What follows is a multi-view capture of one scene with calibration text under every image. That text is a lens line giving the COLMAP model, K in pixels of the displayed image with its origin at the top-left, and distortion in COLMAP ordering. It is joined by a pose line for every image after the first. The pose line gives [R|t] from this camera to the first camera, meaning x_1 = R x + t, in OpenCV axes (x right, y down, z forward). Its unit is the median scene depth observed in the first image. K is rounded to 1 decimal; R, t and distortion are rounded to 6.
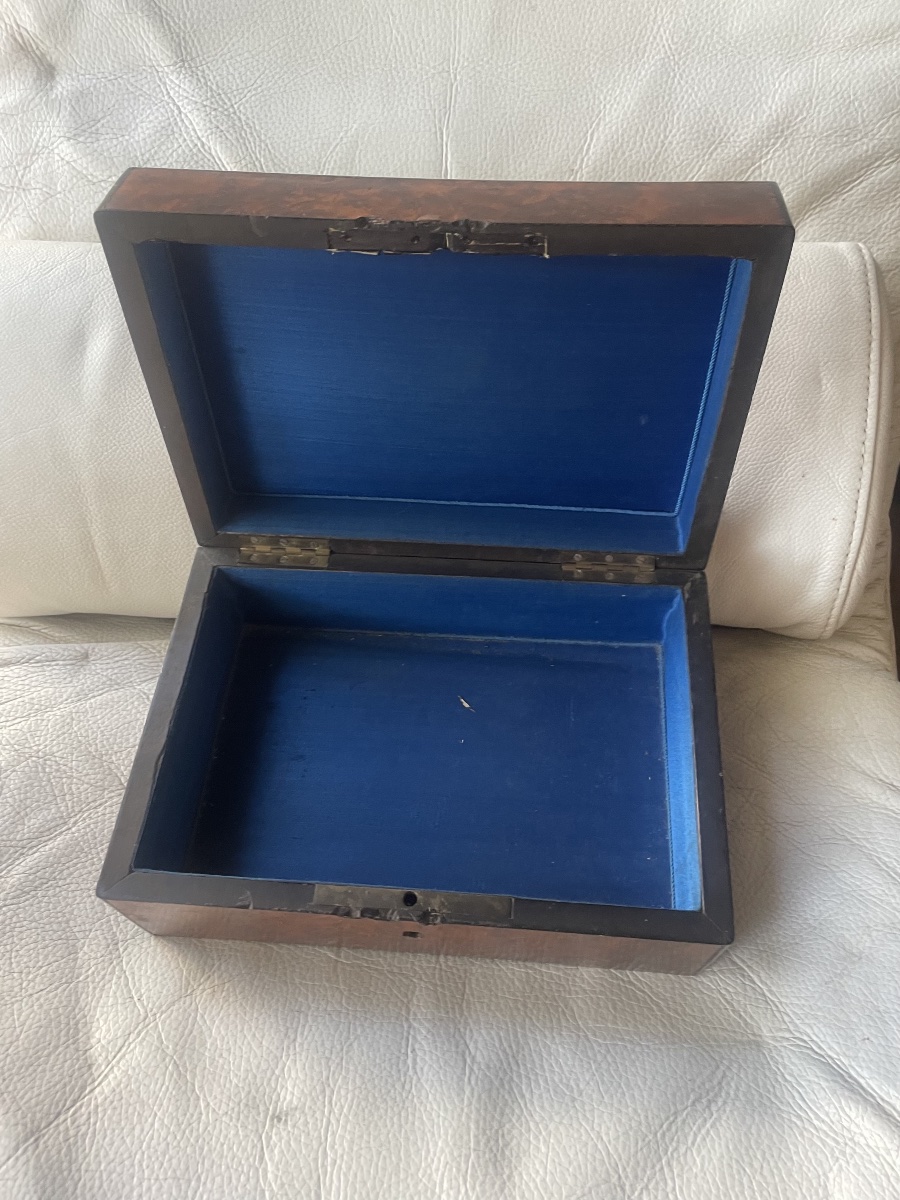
lens RADIAL K [[912.0, 0, 456.2], [0, 912.0, 592.1], [0, 0, 1]] dist [0.046288, -0.081063]
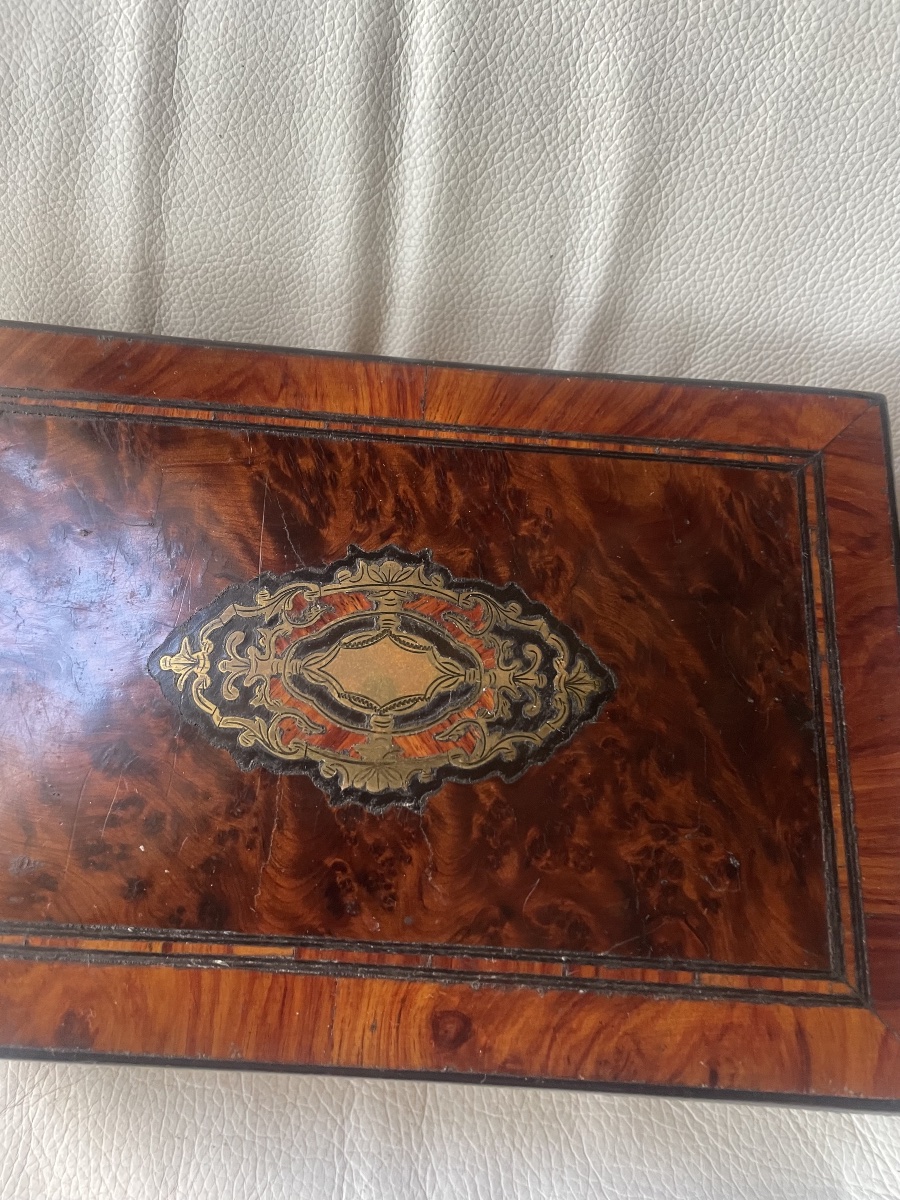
lens RADIAL K [[912.0, 0, 453.2], [0, 912.0, 591.9], [0, 0, 1]] dist [0.046288, -0.081063]
pose [[0.997427, 0.042763, 0.057532, -0.028471], [-0.062392, 0.913069, 0.403004, -0.207962], [-0.035297, -0.405557, 0.913388, 0.570712]]
